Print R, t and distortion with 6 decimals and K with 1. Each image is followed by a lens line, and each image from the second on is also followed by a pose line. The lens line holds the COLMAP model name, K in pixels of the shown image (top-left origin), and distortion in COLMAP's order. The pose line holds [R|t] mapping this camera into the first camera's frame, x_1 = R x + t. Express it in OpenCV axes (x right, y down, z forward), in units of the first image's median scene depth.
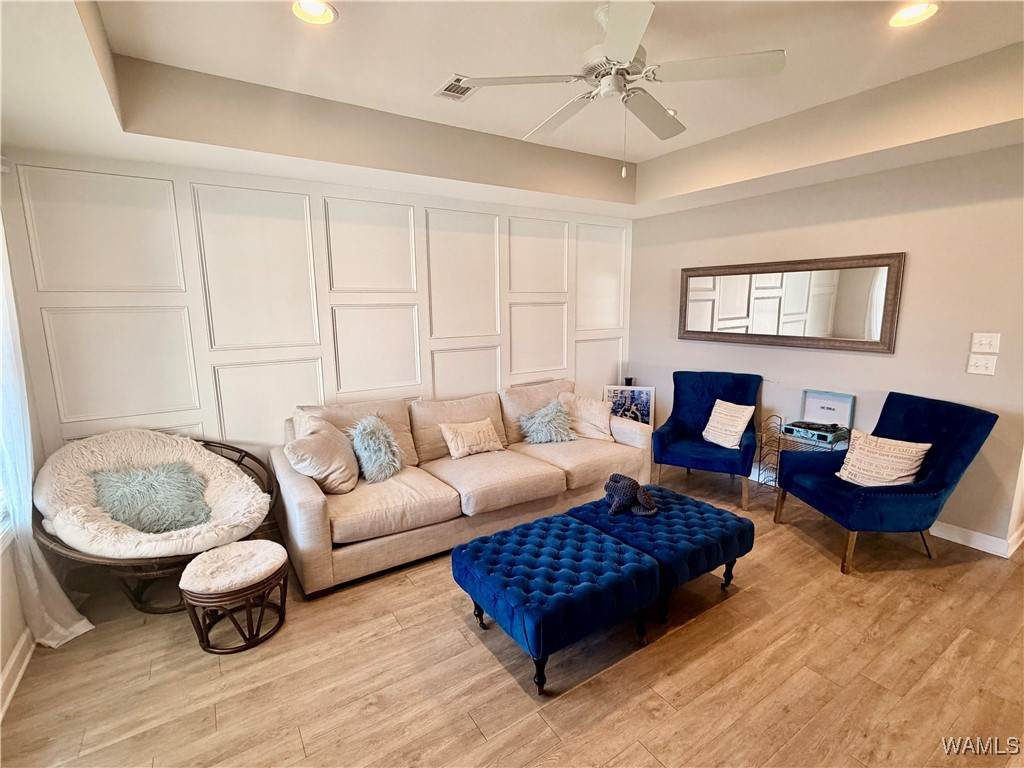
lens RADIAL K [[475.9, 0, 510.9], [0, 475.9, 384.2], [0, 0, 1]] dist [0.000623, 0.000023]
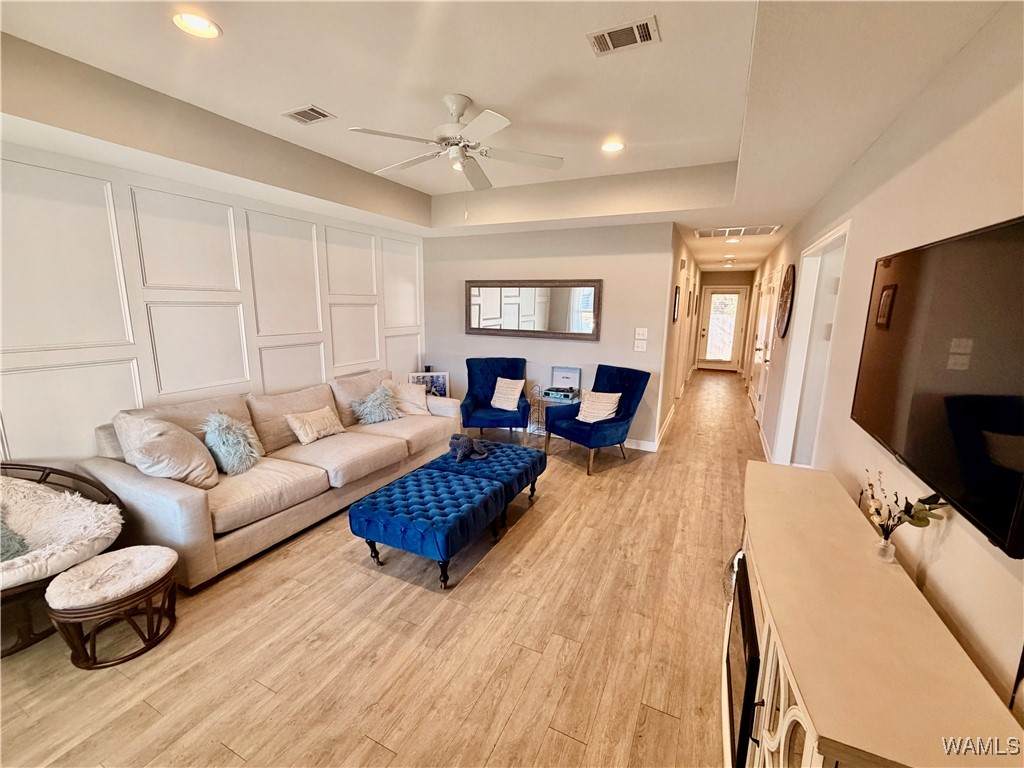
lens RADIAL K [[416.3, 0, 514.0], [0, 416.3, 382.8], [0, 0, 1]] dist [0.002908, -0.000729]
pose [[0.859256, -0.071828, 0.506478, -0.235326], [0.062363, 0.997417, 0.035651, 0.012947], [-0.507730, 0.000952, 0.861516, -0.108255]]
